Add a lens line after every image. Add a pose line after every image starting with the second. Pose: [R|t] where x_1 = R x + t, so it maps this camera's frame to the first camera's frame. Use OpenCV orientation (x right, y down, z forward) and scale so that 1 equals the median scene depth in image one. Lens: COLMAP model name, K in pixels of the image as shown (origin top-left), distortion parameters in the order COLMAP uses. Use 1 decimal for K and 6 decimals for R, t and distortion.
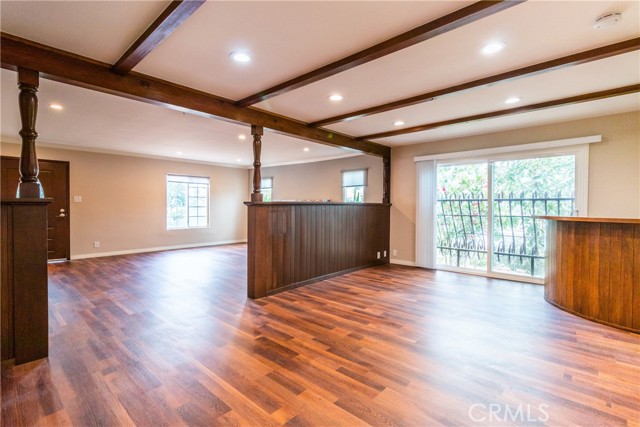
lens RADIAL K [[296.0, 0, 321.1], [0, 296.0, 211.8], [0, 0, 1]] dist [-0.002673, 0.001196]
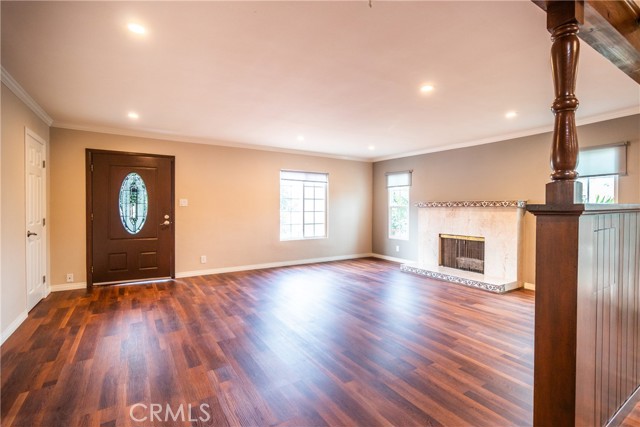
lens RADIAL K [[296.0, 0, 317.8], [0, 296.0, 212.2], [0, 0, 1]] dist [-0.002673, 0.001196]
pose [[0.959654, 0.002136, -0.281175, -0.235437], [-0.004538, 0.999959, -0.007891, -0.010912], [0.281147, 0.008849, 0.959624, 0.315208]]
